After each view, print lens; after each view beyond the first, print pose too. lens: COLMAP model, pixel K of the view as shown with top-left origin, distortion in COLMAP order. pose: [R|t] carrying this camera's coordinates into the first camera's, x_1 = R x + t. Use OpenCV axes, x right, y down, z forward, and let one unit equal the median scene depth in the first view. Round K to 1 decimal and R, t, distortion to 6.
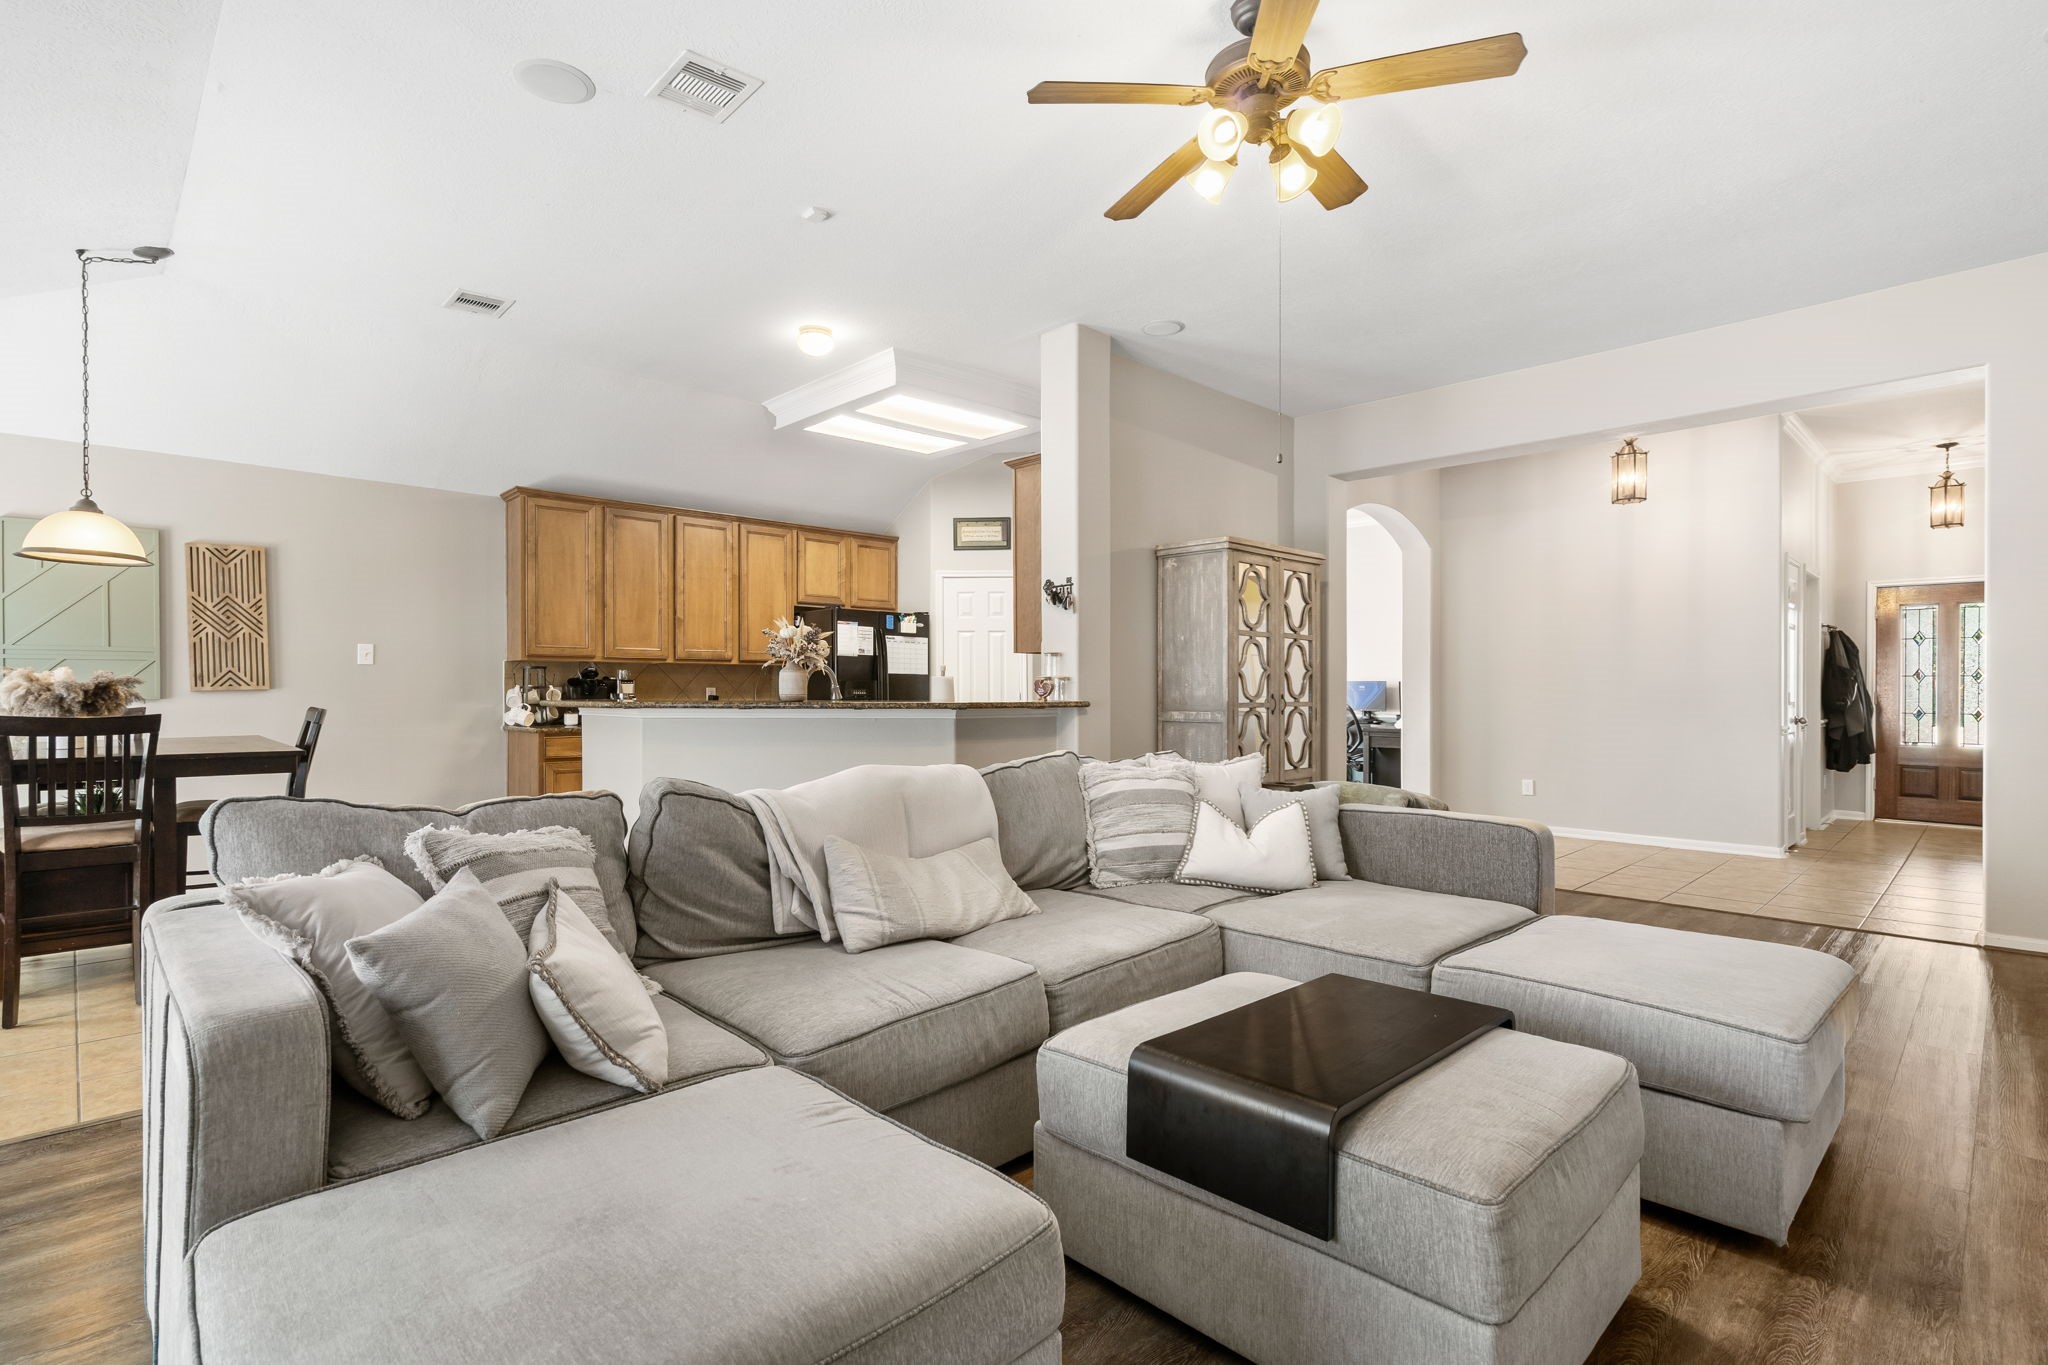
lens RADIAL K [[927.4, 0, 1020.6], [0, 927.4, 682.6], [0, 0, 1]] dist [-0.007225, 0.001235]
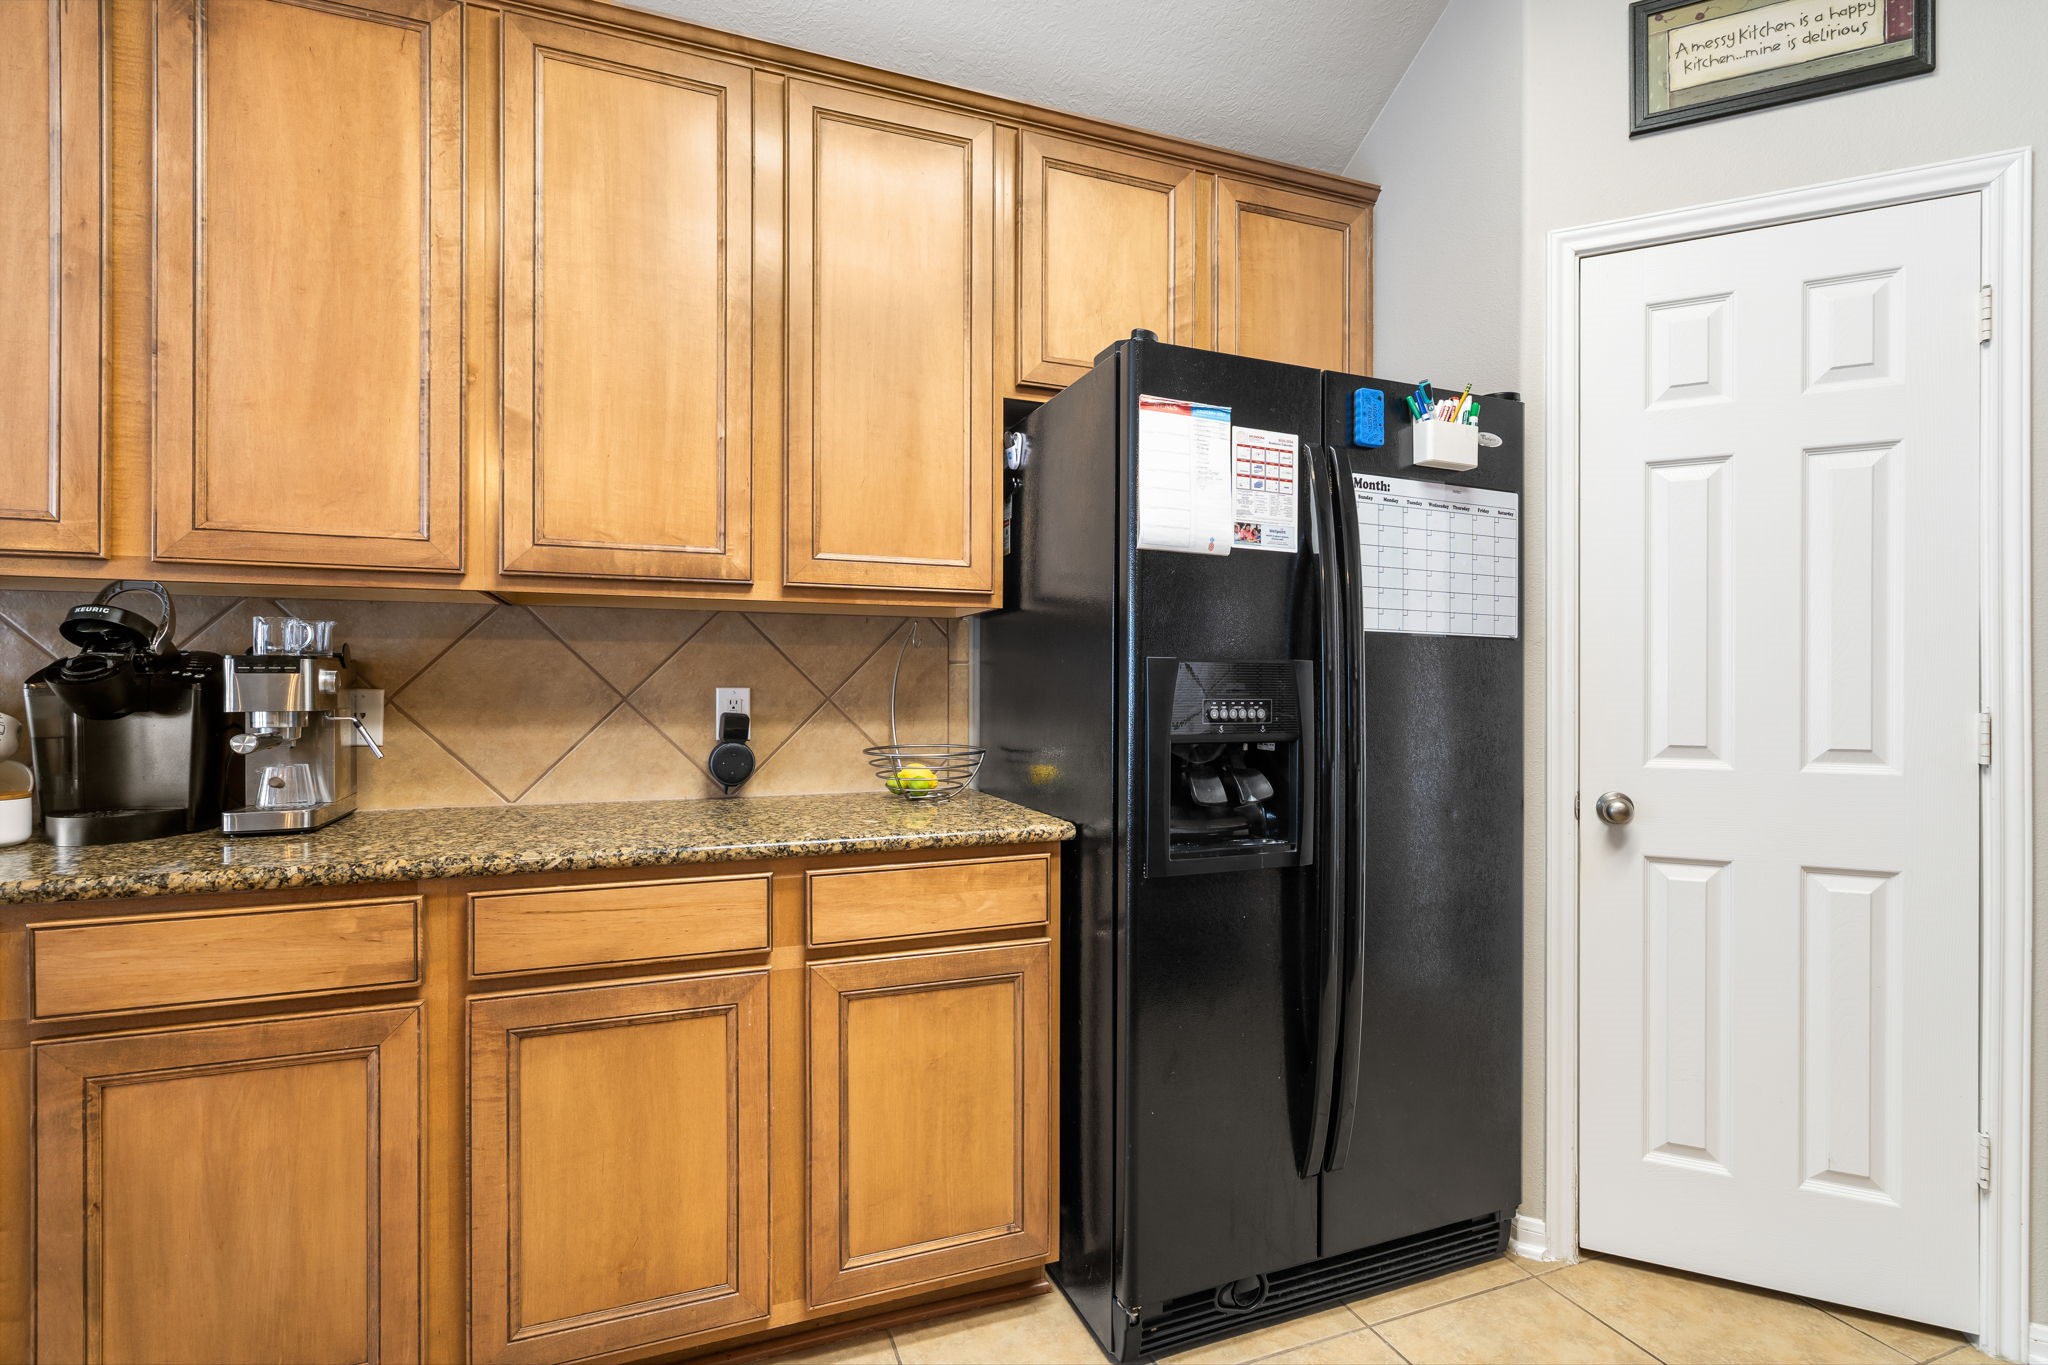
lens RADIAL K [[927.4, 0, 1015.3], [0, 927.4, 688.2], [0, 0, 1]] dist [-0.007225, 0.001235]
pose [[0.910575, 0.007116, -0.413283, -0.129189], [-0.002998, 0.999939, 0.010612, 0.002122], [0.413334, -0.008424, 0.910541, 0.770118]]
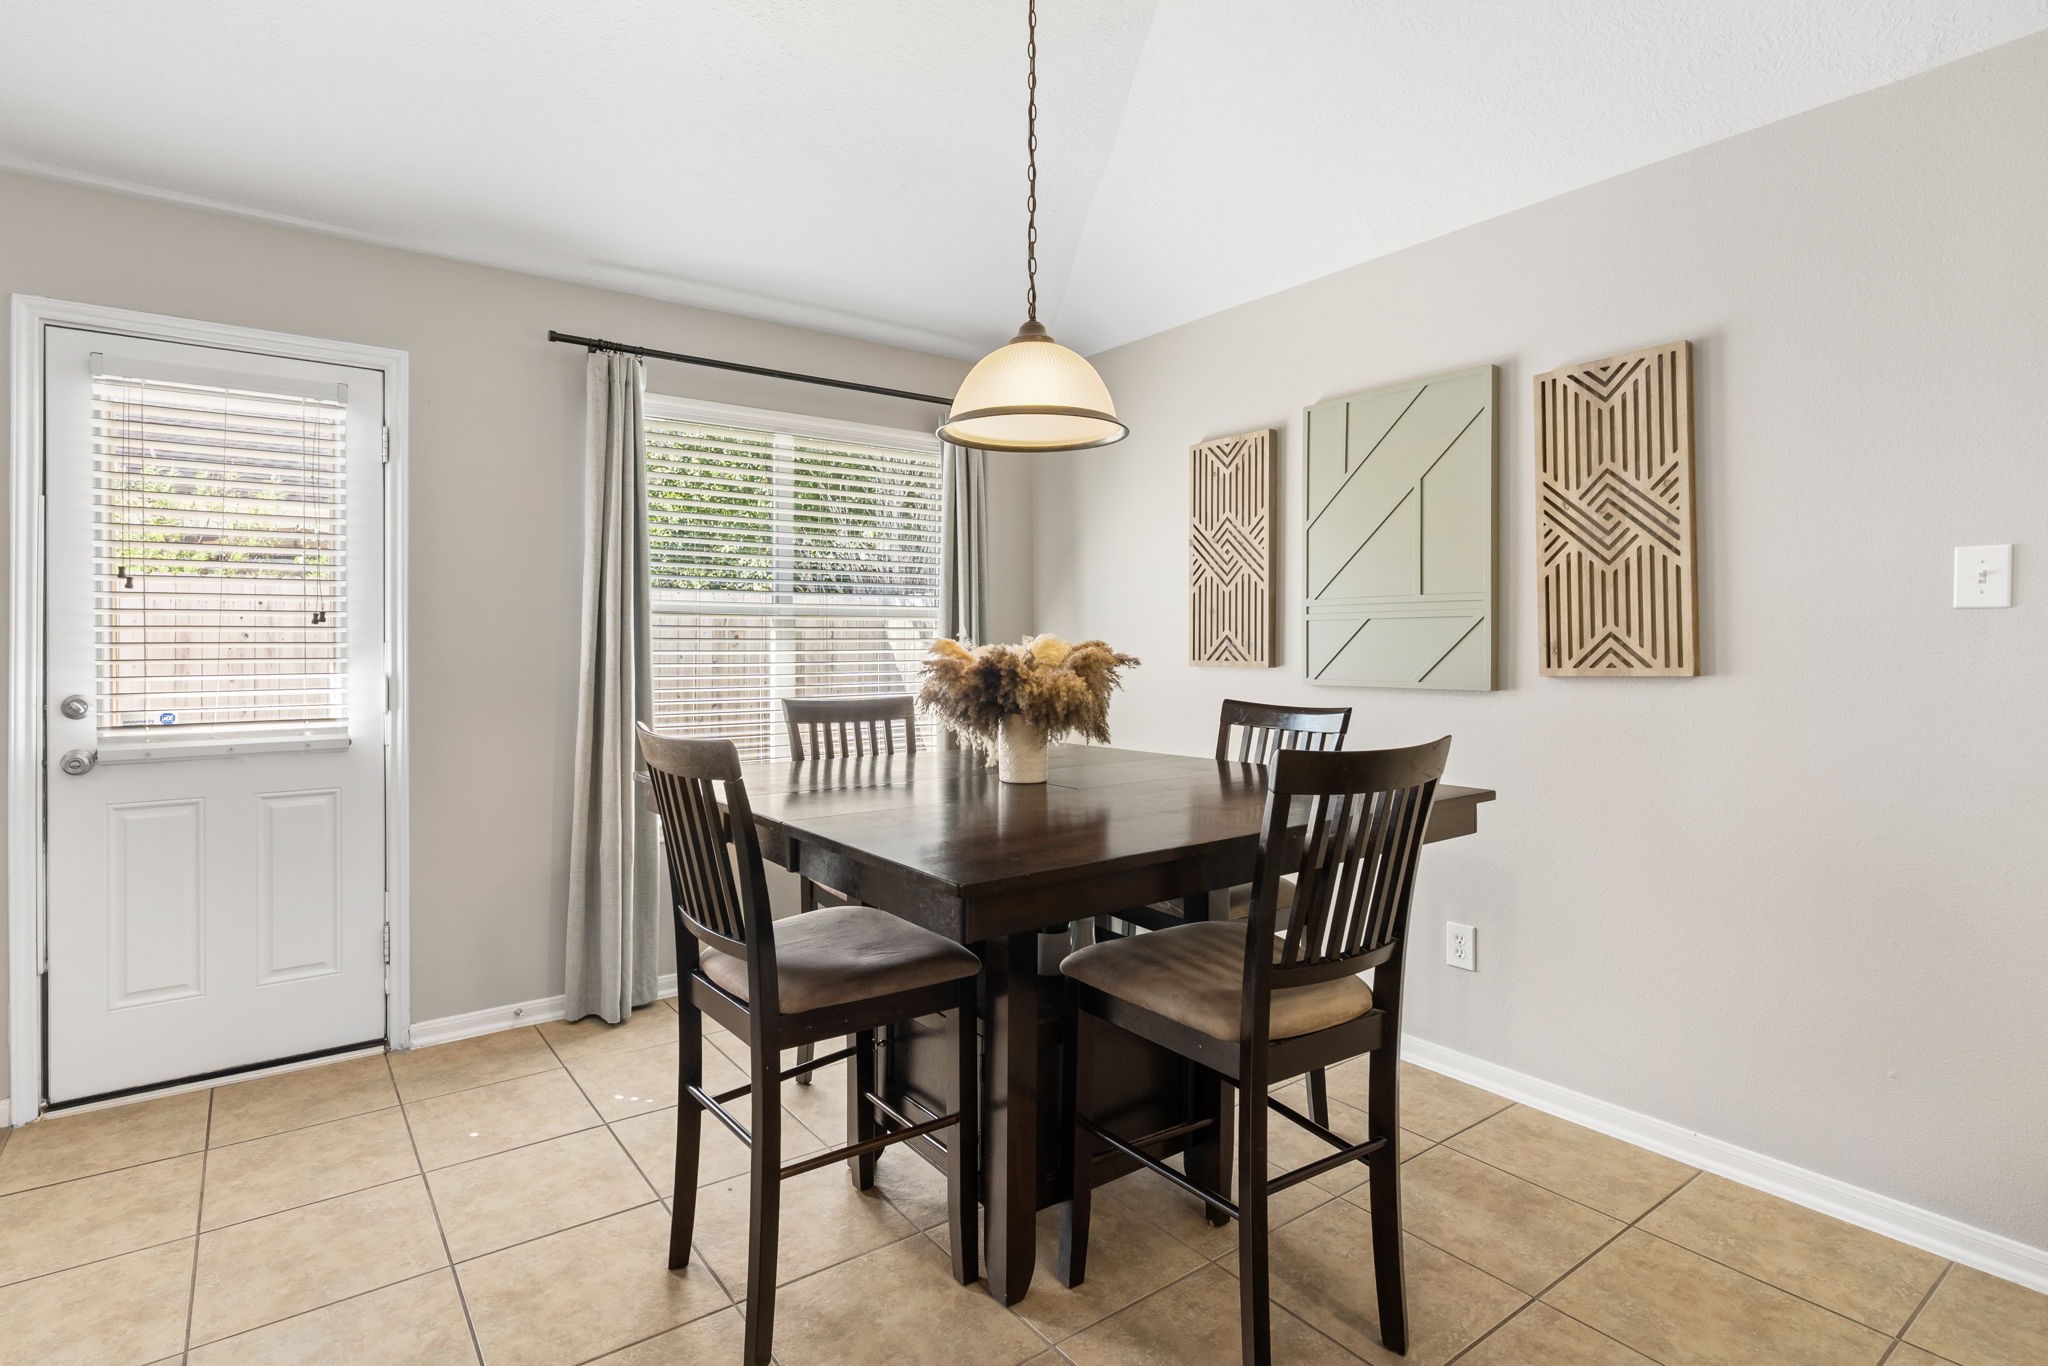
lens RADIAL K [[985.5, 0, 948.4], [0, 985.5, 653.2], [0, 0, 1]] dist [-0.004746, -0.000753]
pose [[-0.187517, -0.002359, -0.982259, -0.231351], [0.000060, 0.999997, -0.002413, -0.001699], [0.982261, -0.000511, -0.187516, 0.551146]]
